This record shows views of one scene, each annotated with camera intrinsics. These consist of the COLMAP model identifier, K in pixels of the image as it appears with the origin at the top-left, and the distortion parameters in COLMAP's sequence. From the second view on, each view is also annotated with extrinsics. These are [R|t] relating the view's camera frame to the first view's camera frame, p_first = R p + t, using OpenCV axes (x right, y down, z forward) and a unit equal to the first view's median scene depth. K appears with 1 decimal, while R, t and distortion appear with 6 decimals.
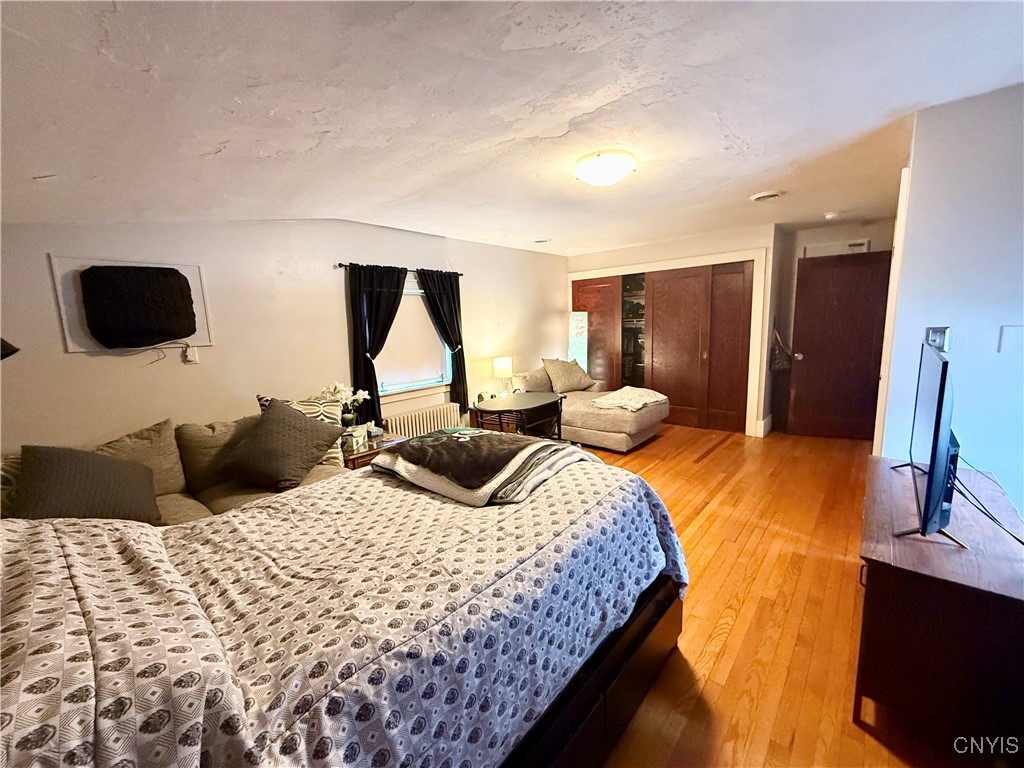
lens RADIAL K [[407.6, 0, 508.2], [0, 407.6, 384.7], [0, 0, 1]] dist [-0.001084, -0.000618]
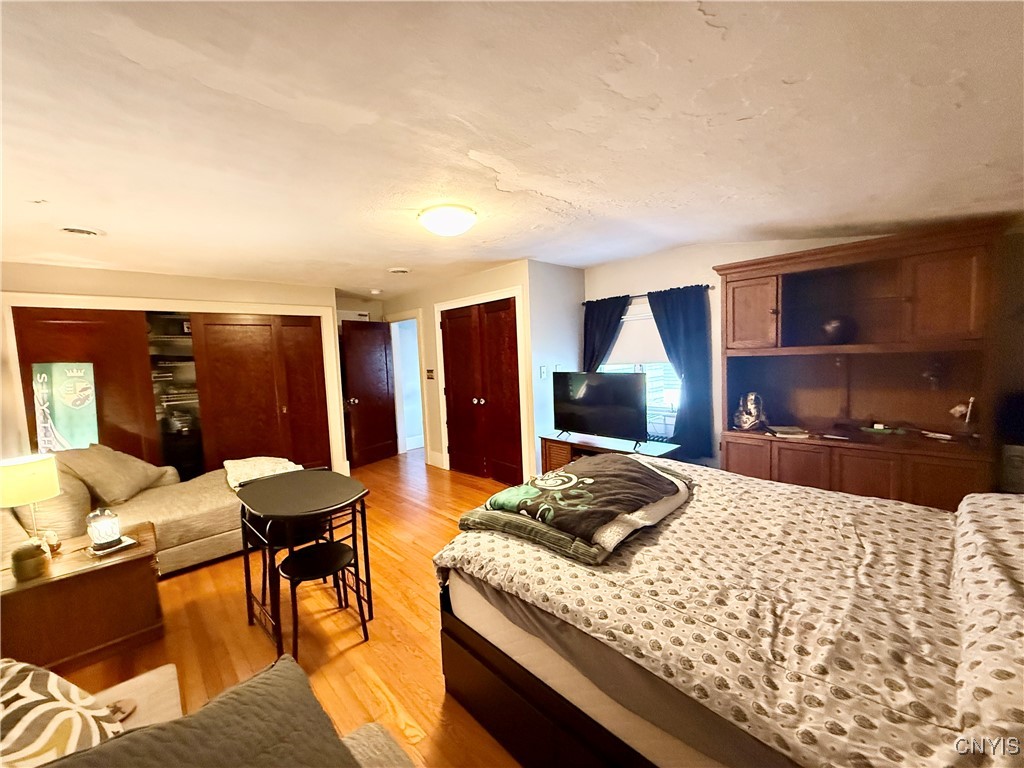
lens RADIAL K [[407.6, 0, 508.2], [0, 407.6, 384.7], [0, 0, 1]] dist [-0.001084, -0.000618]
pose [[0.080627, -0.039055, 0.995979, -1.271042], [0.190351, 0.981445, 0.023076, -0.165667], [-0.978400, 0.187725, 0.086565, 1.295961]]
